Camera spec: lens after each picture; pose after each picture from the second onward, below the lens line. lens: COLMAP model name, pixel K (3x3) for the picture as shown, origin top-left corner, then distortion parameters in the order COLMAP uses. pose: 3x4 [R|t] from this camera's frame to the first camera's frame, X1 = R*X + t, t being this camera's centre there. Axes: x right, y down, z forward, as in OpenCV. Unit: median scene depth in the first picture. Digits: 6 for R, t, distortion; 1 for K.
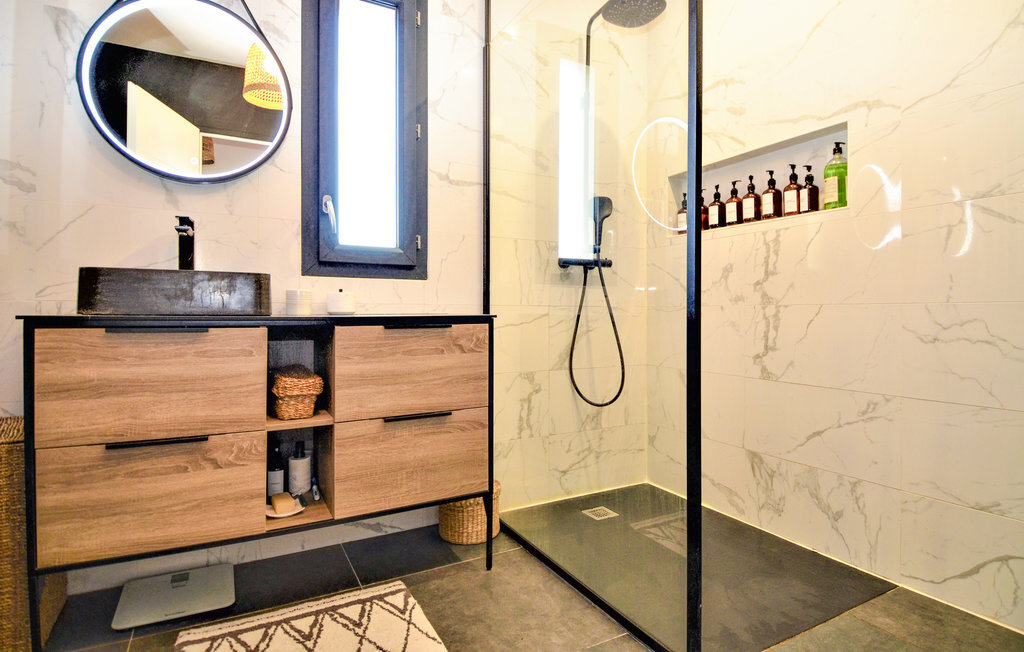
lens RADIAL K [[532.6, 0, 524.0], [0, 532.6, 314.0], [0, 0, 1]] dist [0.068624, -0.067154]
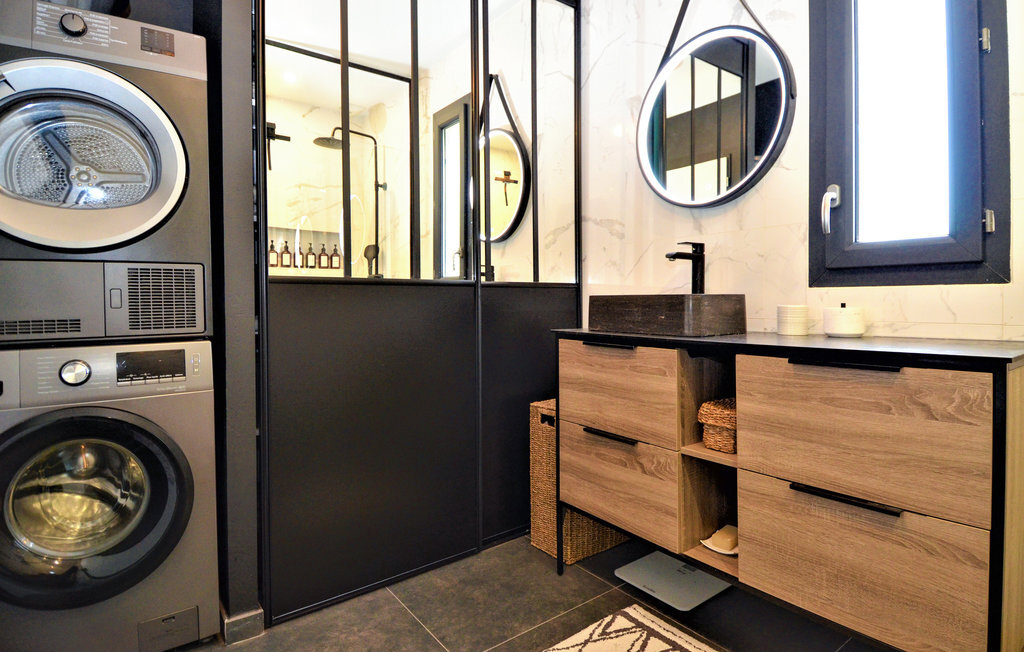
lens RADIAL K [[532.6, 0, 524.0], [0, 532.6, 314.0], [0, 0, 1]] dist [0.068624, -0.067154]
pose [[0.153910, 0.017830, -0.987924, 0.418572], [-0.000540, 0.999839, 0.017961, -0.053465], [0.988085, -0.002231, 0.153895, 0.515163]]
